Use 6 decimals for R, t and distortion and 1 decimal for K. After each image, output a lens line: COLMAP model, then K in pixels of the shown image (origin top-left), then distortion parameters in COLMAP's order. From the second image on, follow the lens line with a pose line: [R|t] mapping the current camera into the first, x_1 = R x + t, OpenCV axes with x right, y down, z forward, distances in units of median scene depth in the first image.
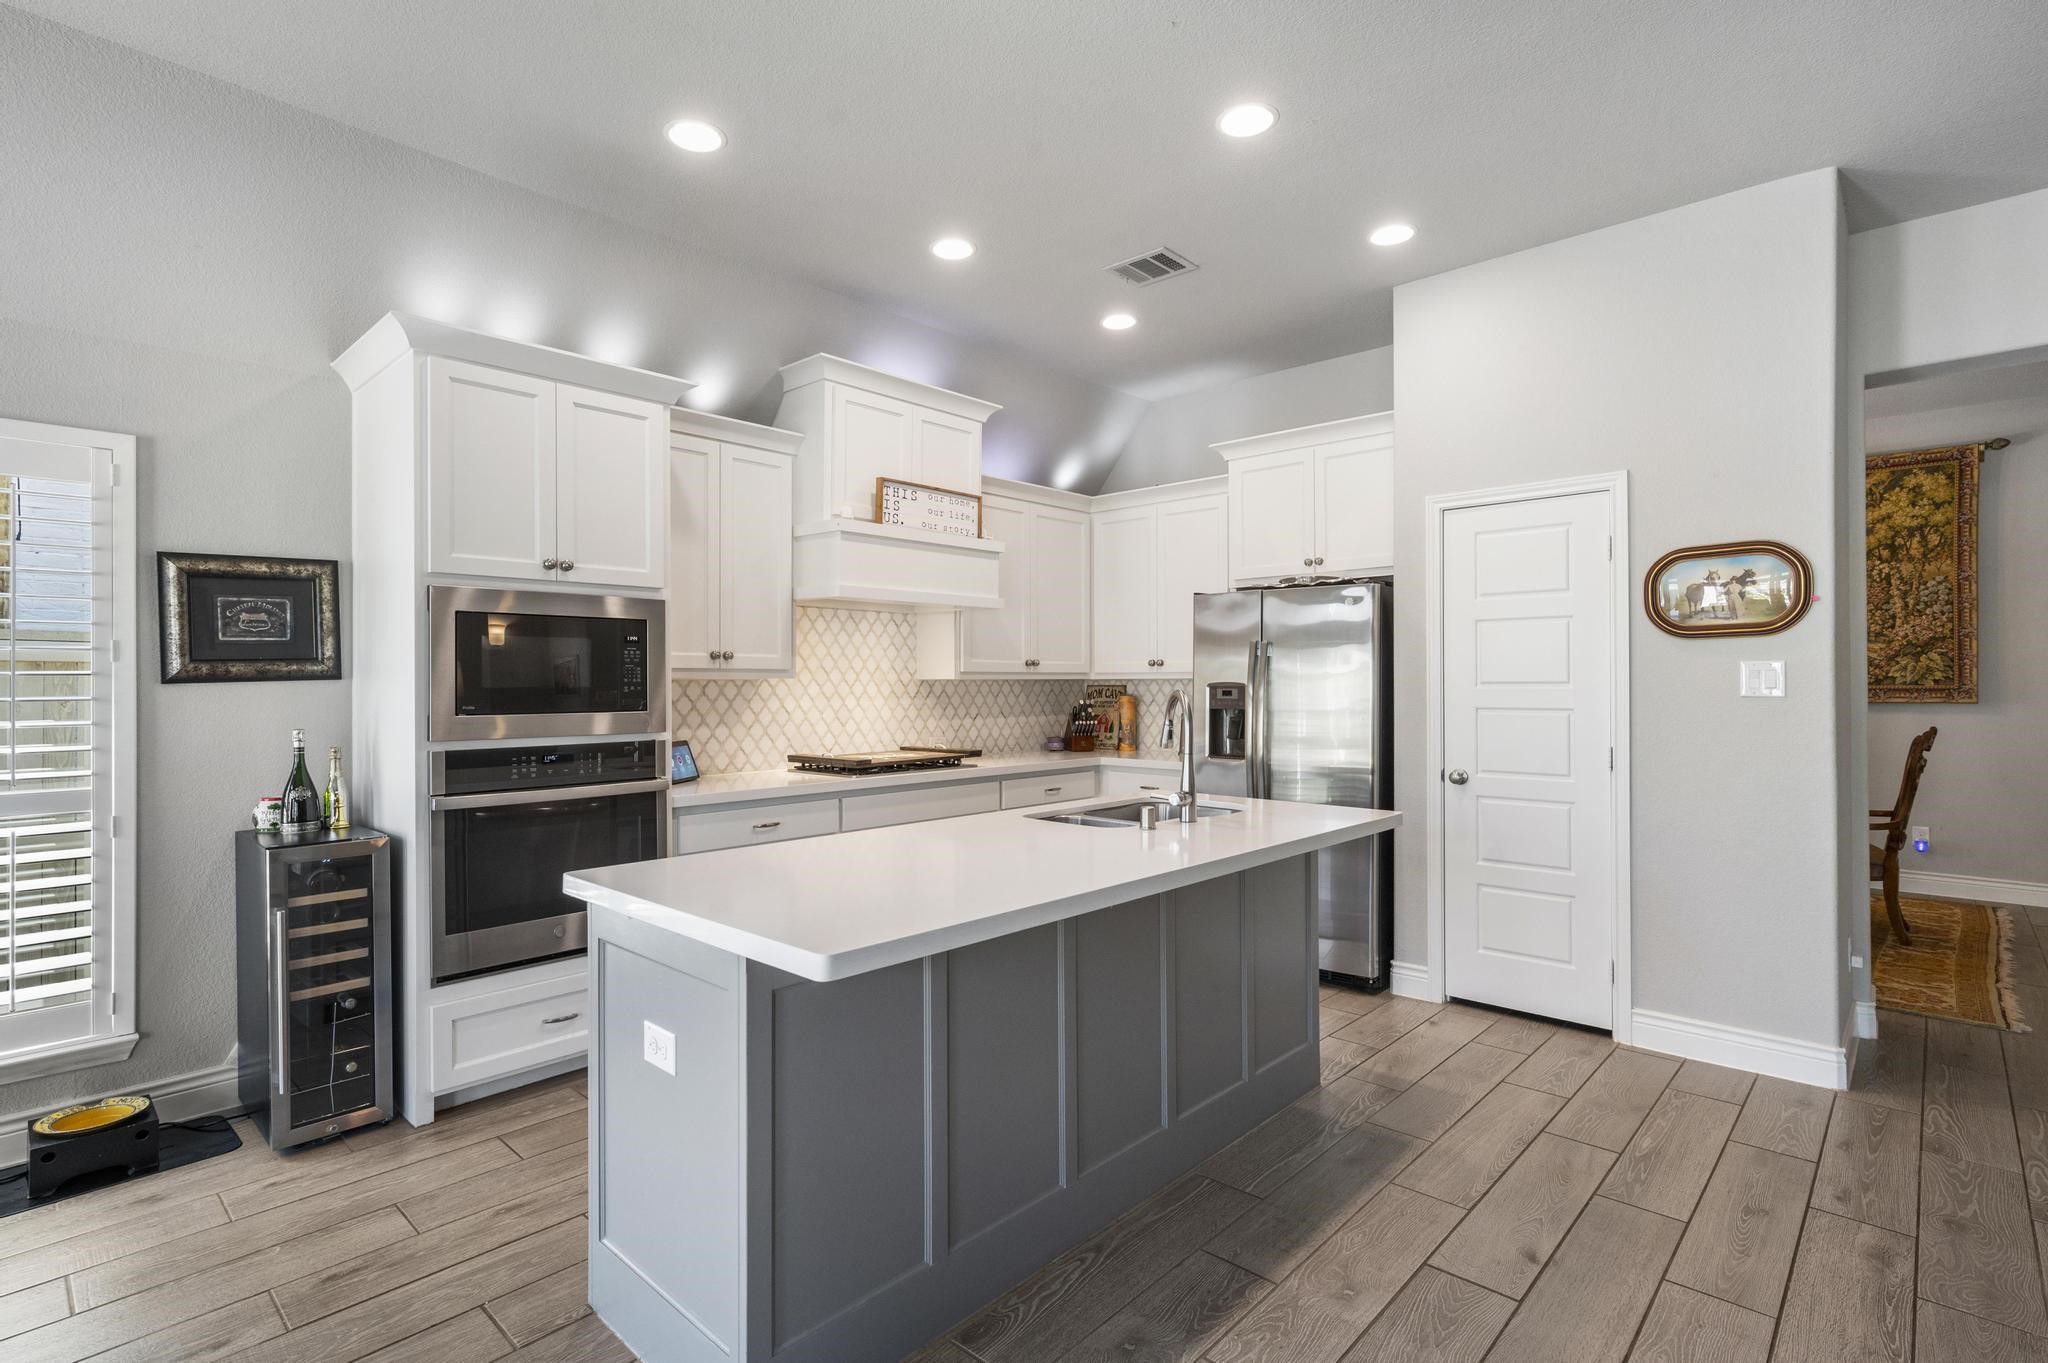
lens RADIAL K [[968.8, 0, 1012.5], [0, 968.8, 679.0], [0, 0, 1]] dist [-0.007176, 0.002827]
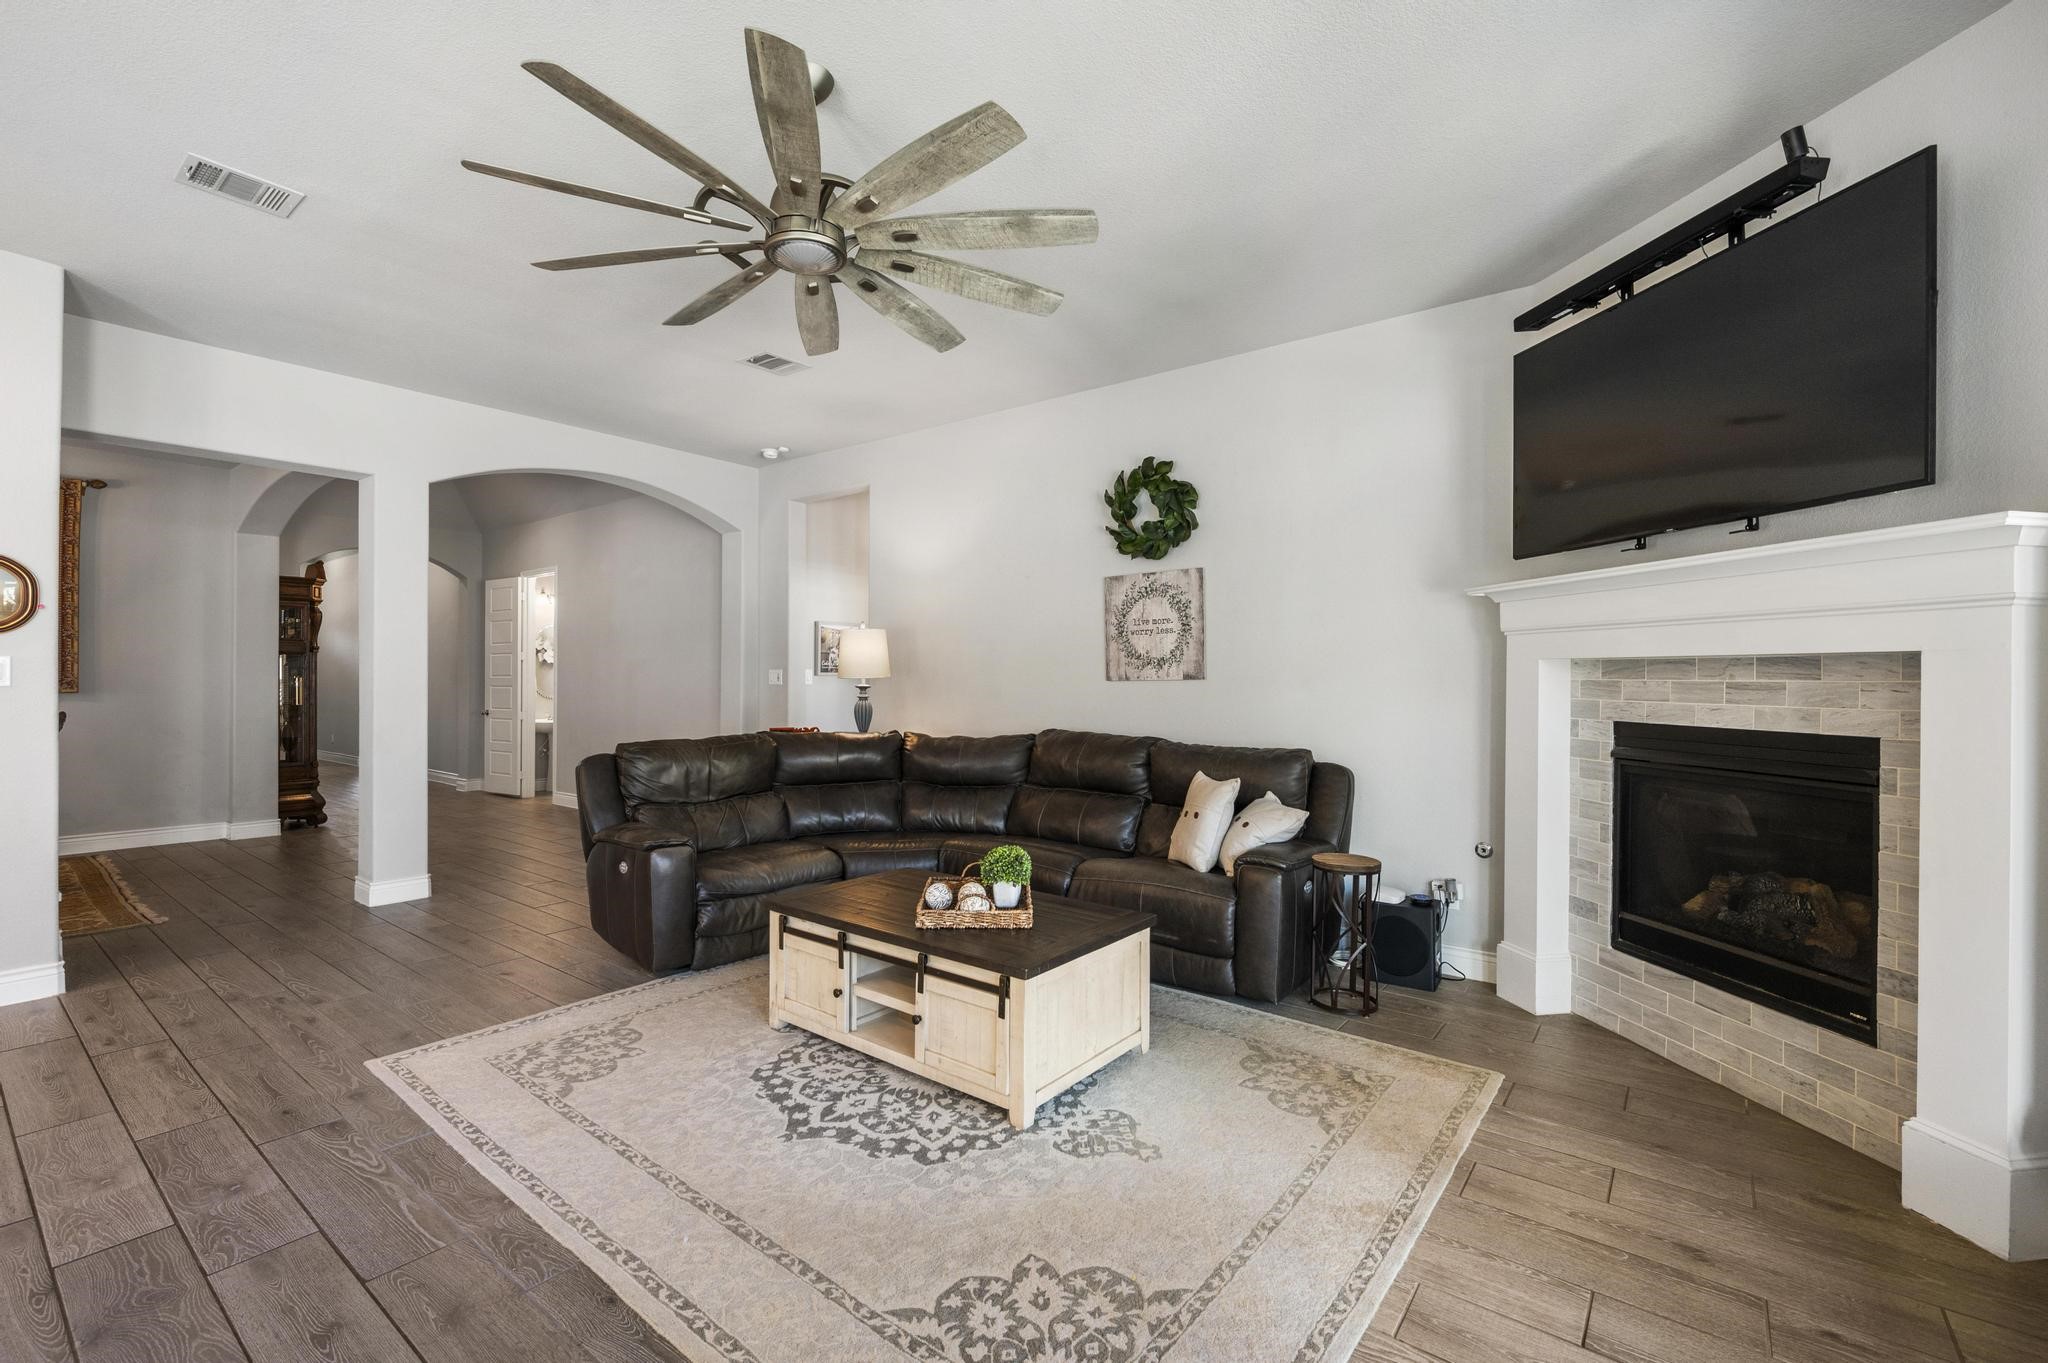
lens RADIAL K [[889.2, 0, 1031.2], [0, 889.2, 677.4], [0, 0, 1]] dist [0.004927, -0.001971]
pose [[-0.101301, 0.002512, 0.994853, -0.302748], [-0.007034, 0.999970, -0.003241, 0.001413], [-0.994831, -0.007327, -0.101280, -0.104763]]
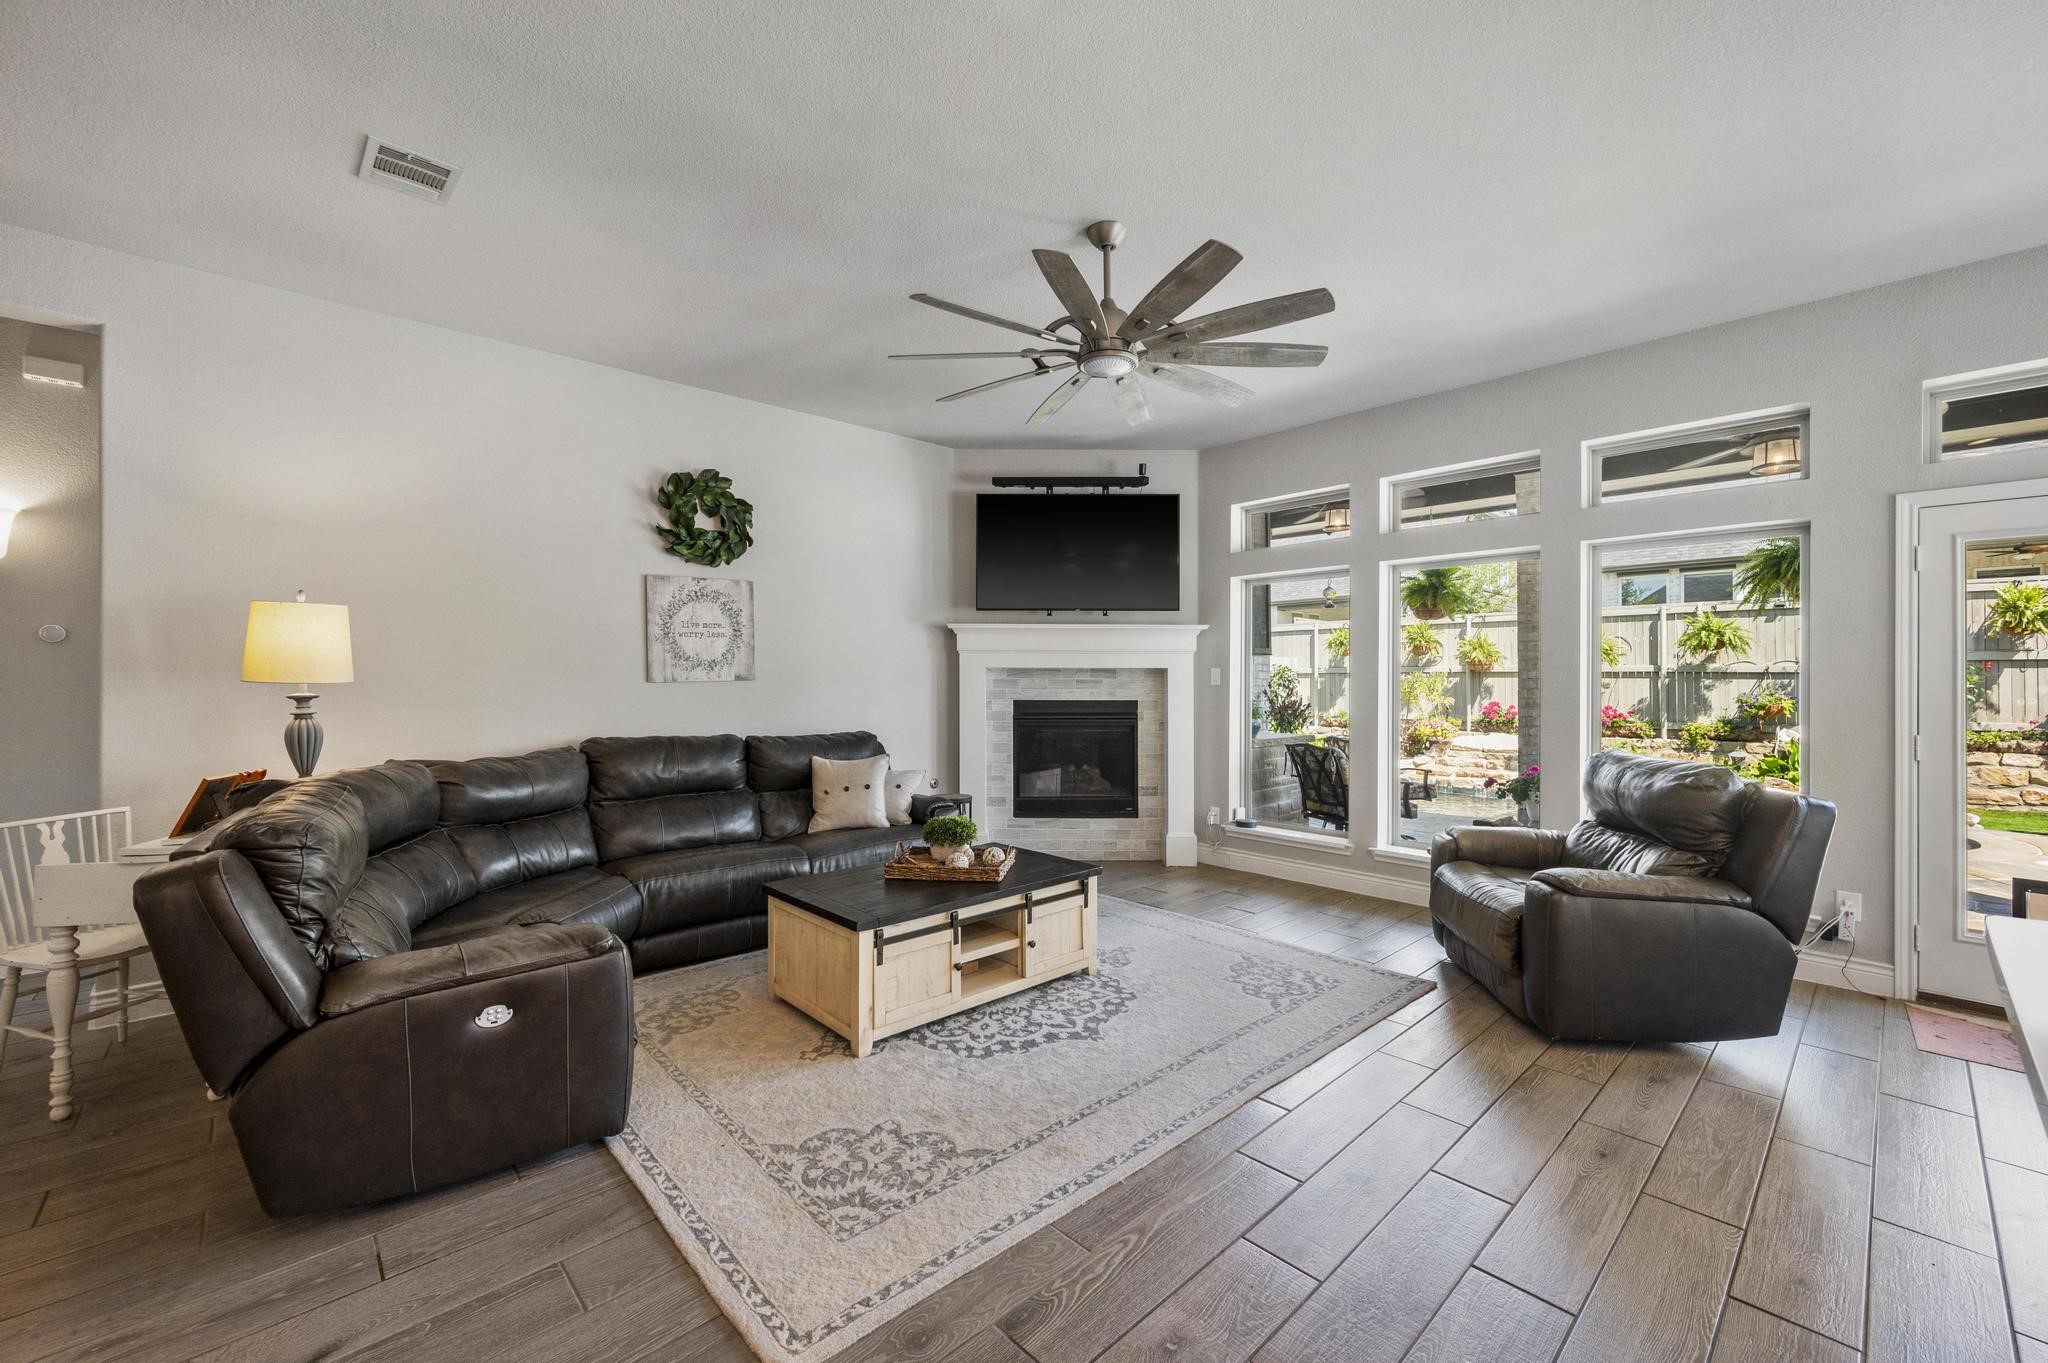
lens RADIAL K [[817.9, 0, 1033.2], [0, 817.9, 675.2], [0, 0, 1]] dist [0.000965, 0.000753]
pose [[-0.998500, 0.004559, 0.054564, 0.281032], [0.004156, 0.999963, -0.007514, 0.001821], [-0.054596, -0.007276, -0.998482, 0.647696]]
